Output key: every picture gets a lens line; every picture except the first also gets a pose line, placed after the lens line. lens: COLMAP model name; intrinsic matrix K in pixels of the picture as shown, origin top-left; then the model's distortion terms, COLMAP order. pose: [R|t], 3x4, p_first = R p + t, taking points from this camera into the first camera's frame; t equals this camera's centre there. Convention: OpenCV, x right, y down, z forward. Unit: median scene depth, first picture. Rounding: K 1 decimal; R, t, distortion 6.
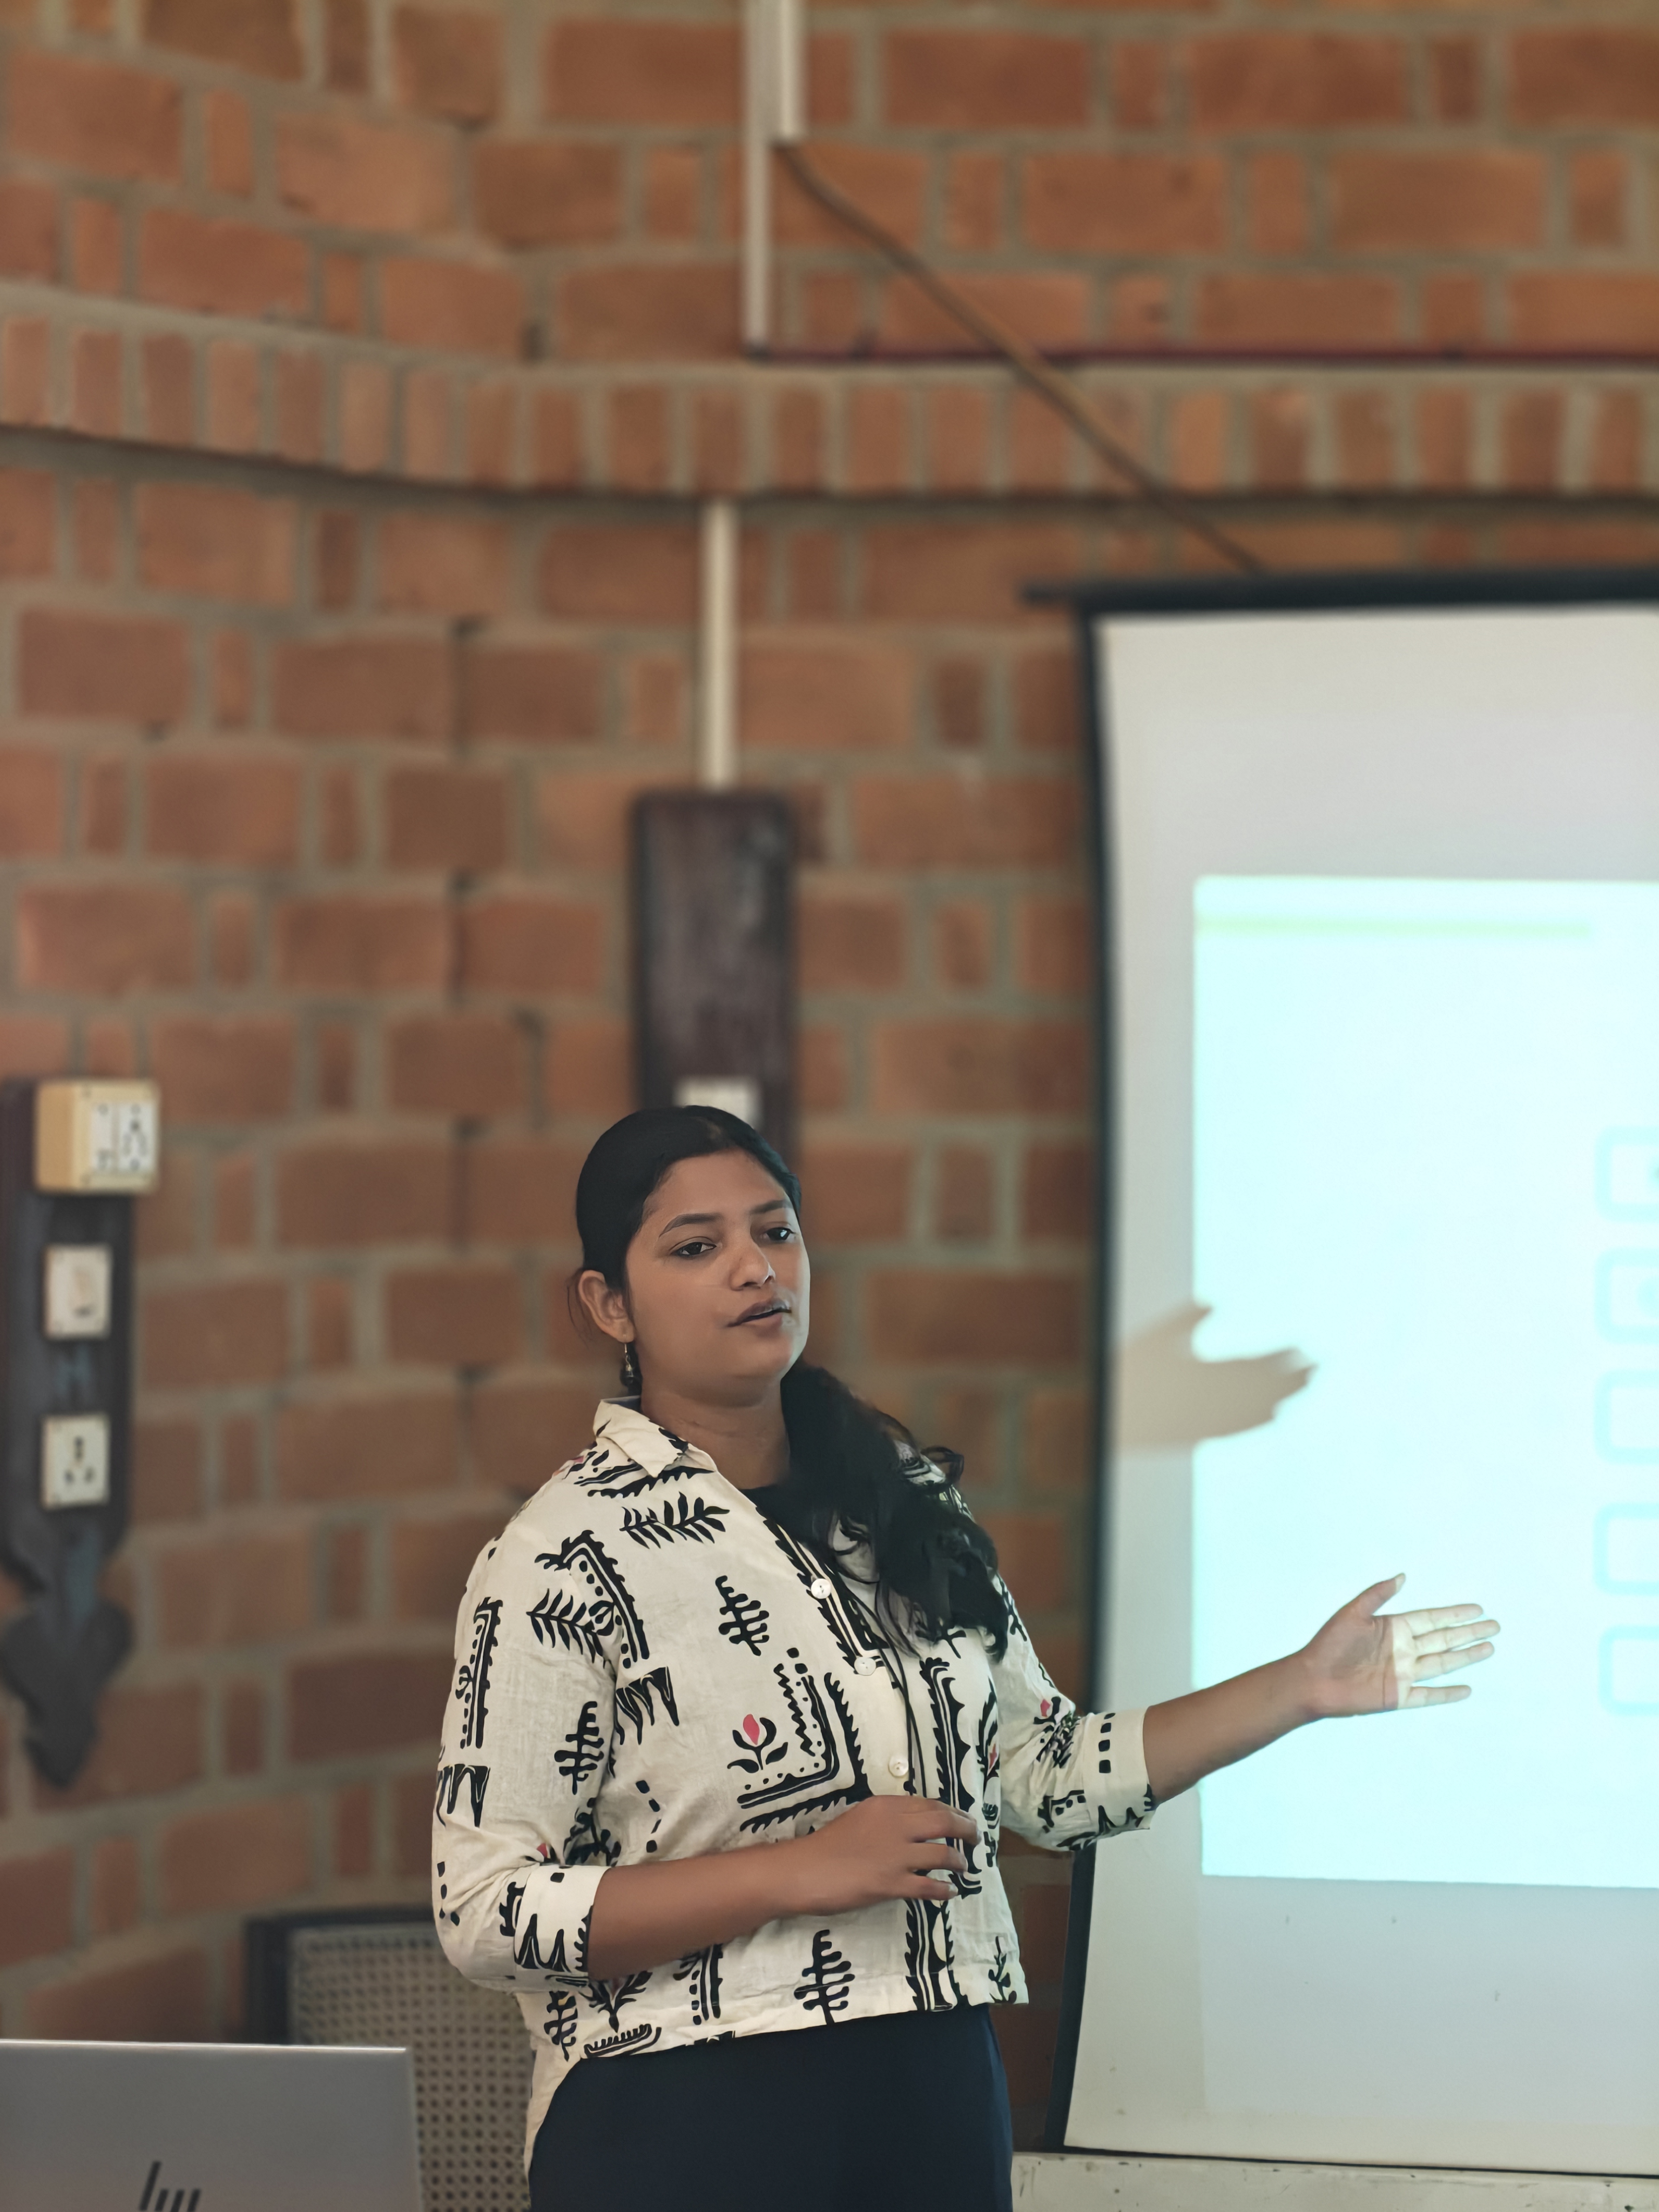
lens RADIAL K [[4703.1, 0, 827.9], [0, 4703.1, 1106.3], [0, 0, 1]] dist [-0.064326, 0.000000]
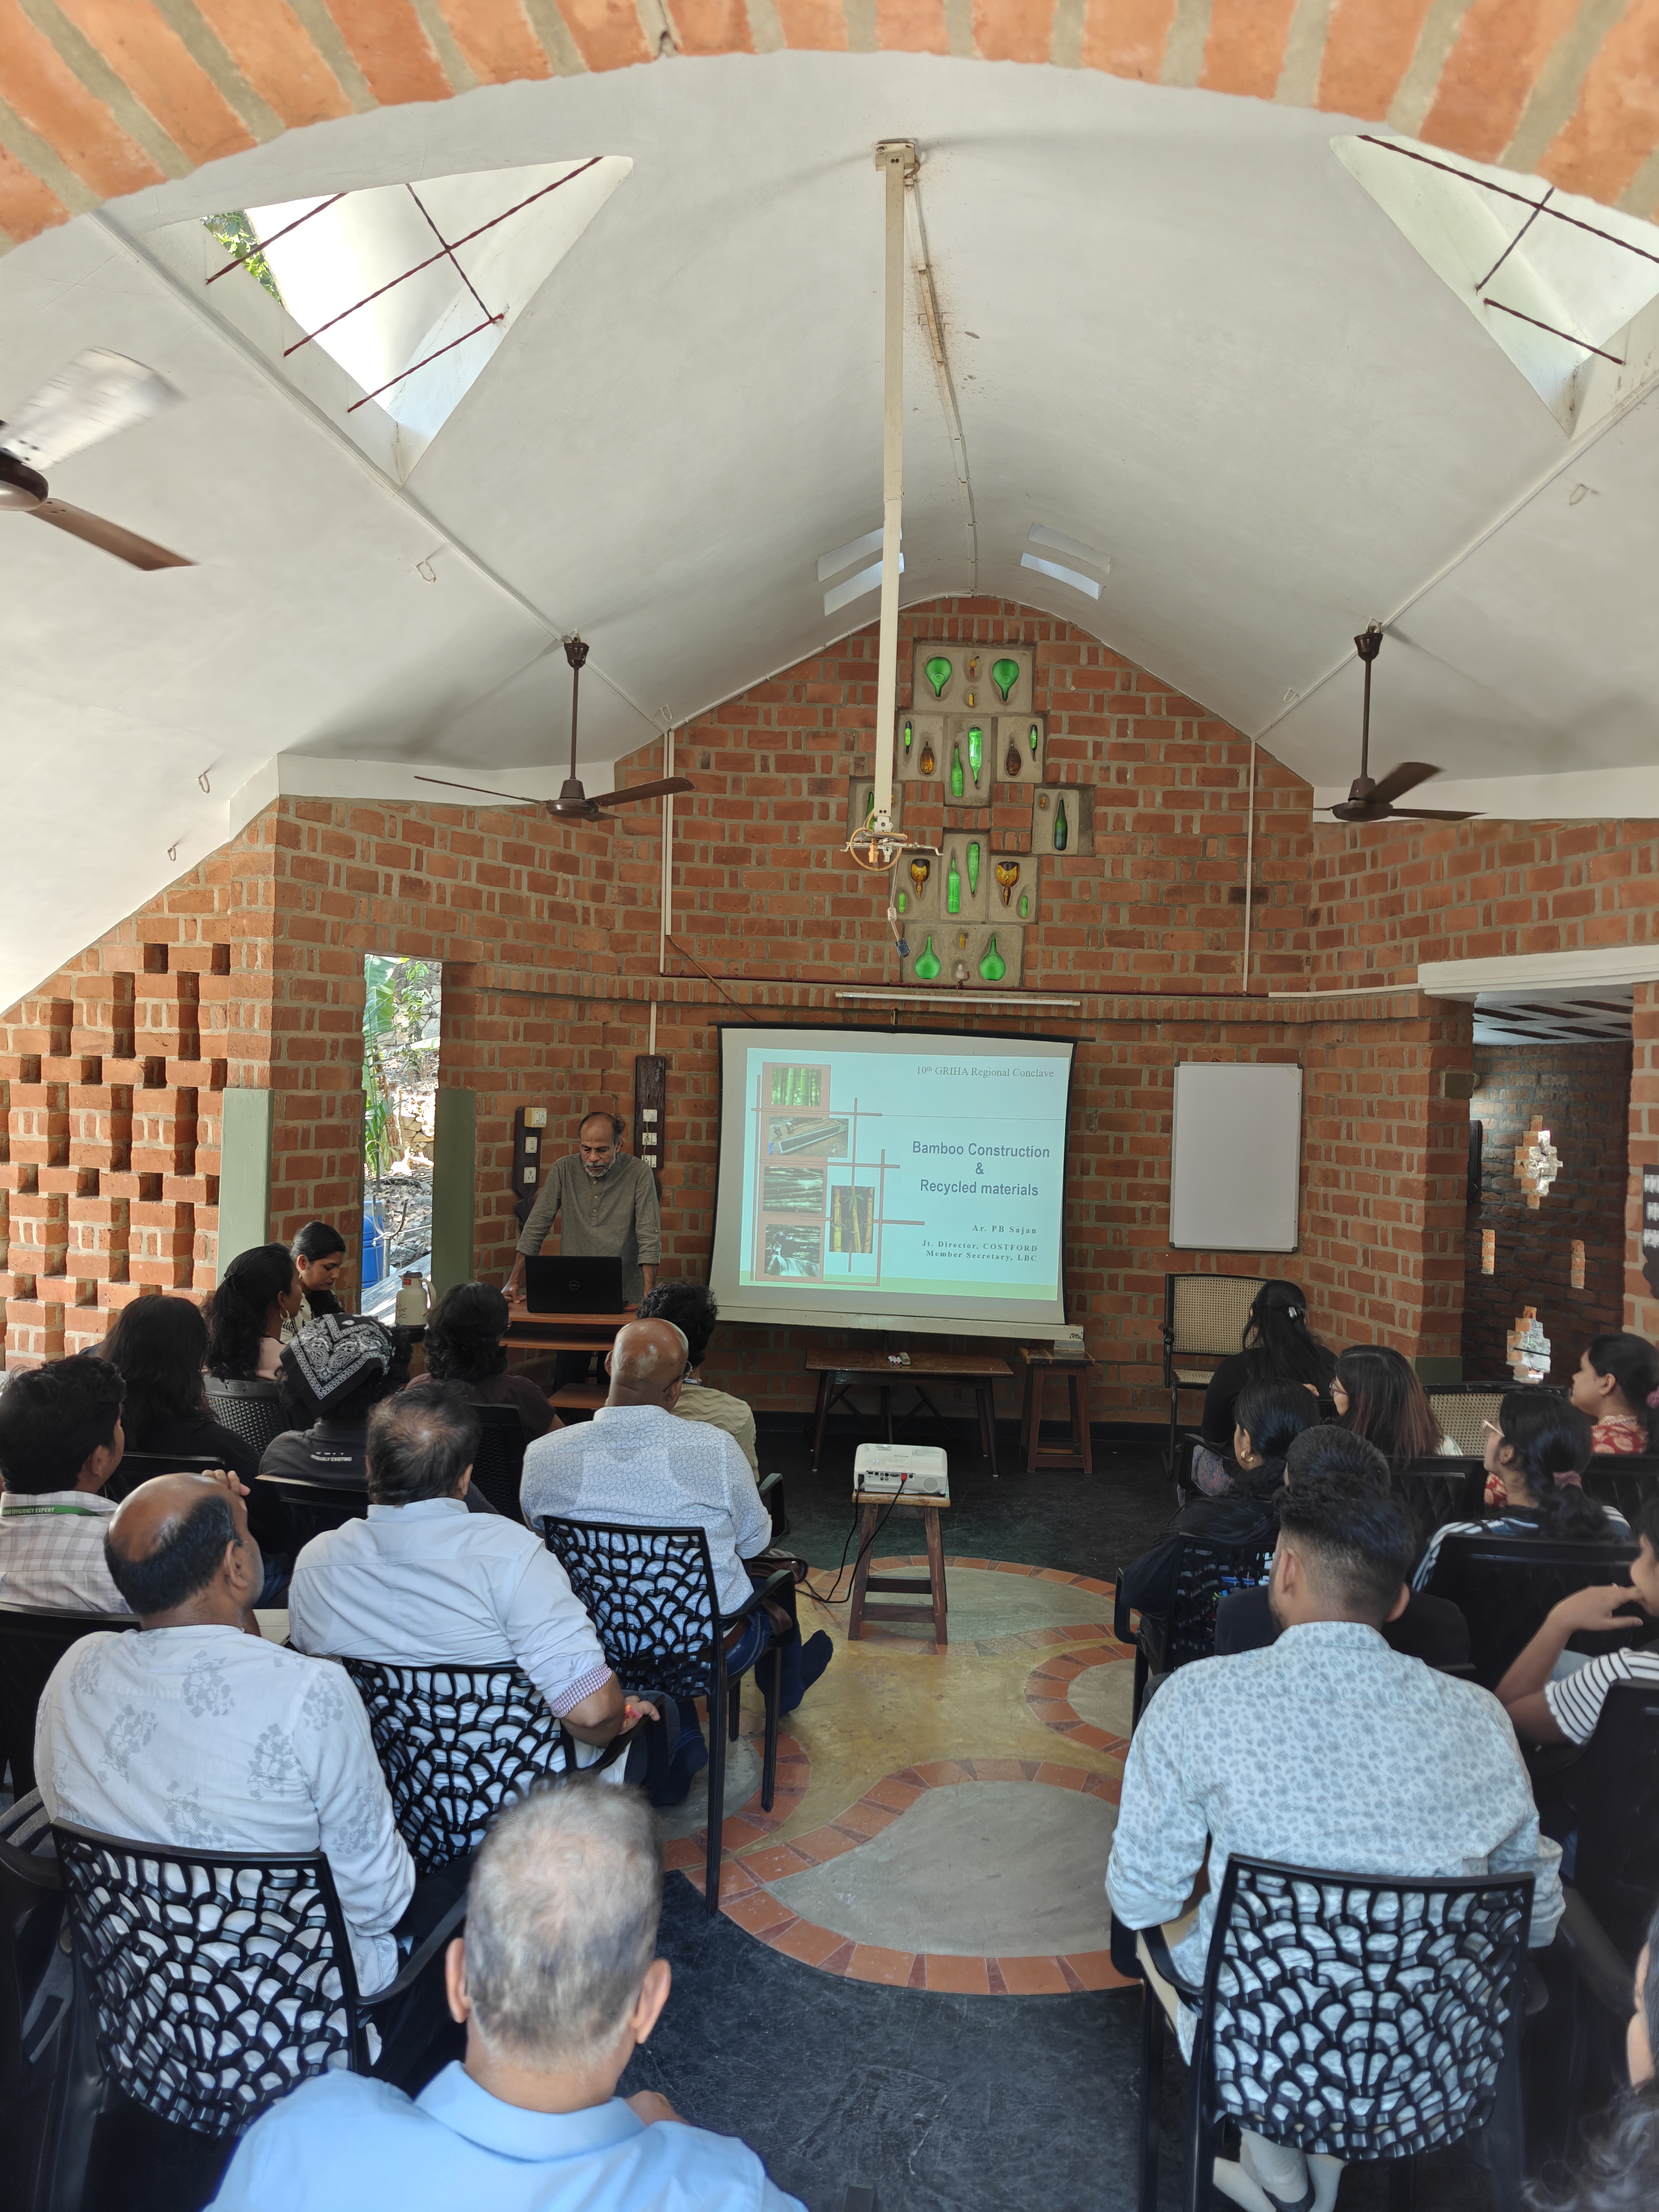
lens RADIAL K [[1390.2, 0, 842.4], [0, 1390.2, 1111.7], [0, 0, 1]] dist [0.013818, -0.003737]
pose [[0.995588, 0.030674, 0.088674, 0.055393], [-0.031783, 0.999433, 0.011124, -0.027237], [-0.088282, -0.013893, 0.995999, -0.616967]]
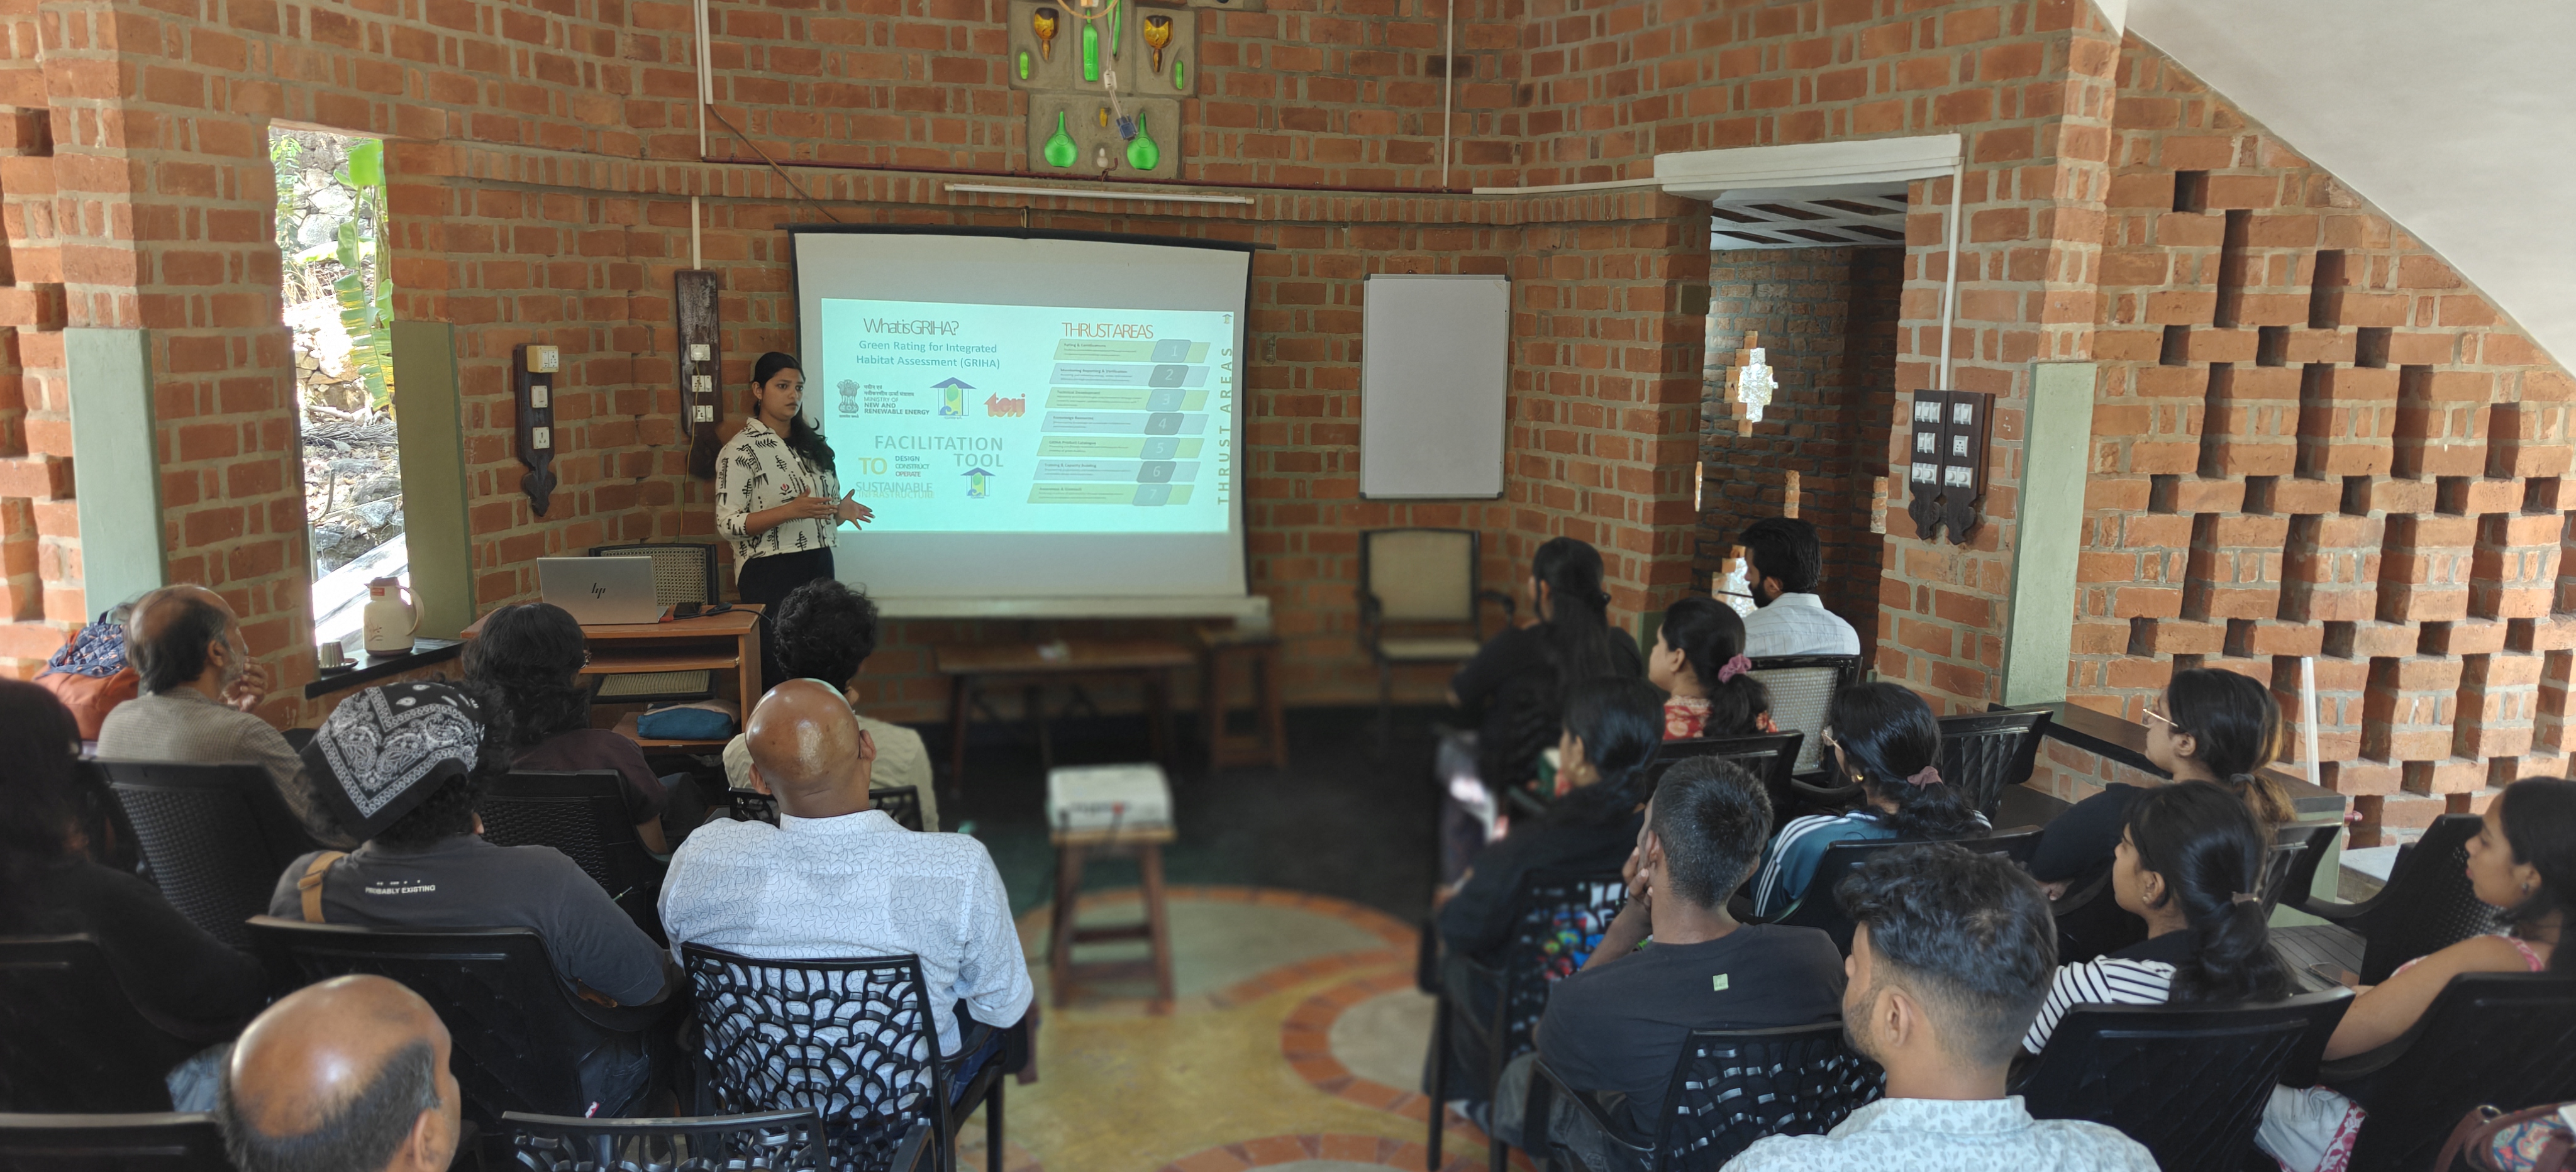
lens RADIAL K [[1626.0, 0, 1287.8], [0, 1626.0, 585.6], [0, 0, 1]] dist [-0.001429, -0.007686]
pose [[0.944238, -0.036327, 0.327253, -0.011289], [-0.017603, 0.986904, 0.160343, -0.033107], [-0.328792, -0.157162, 0.931233, -0.509481]]
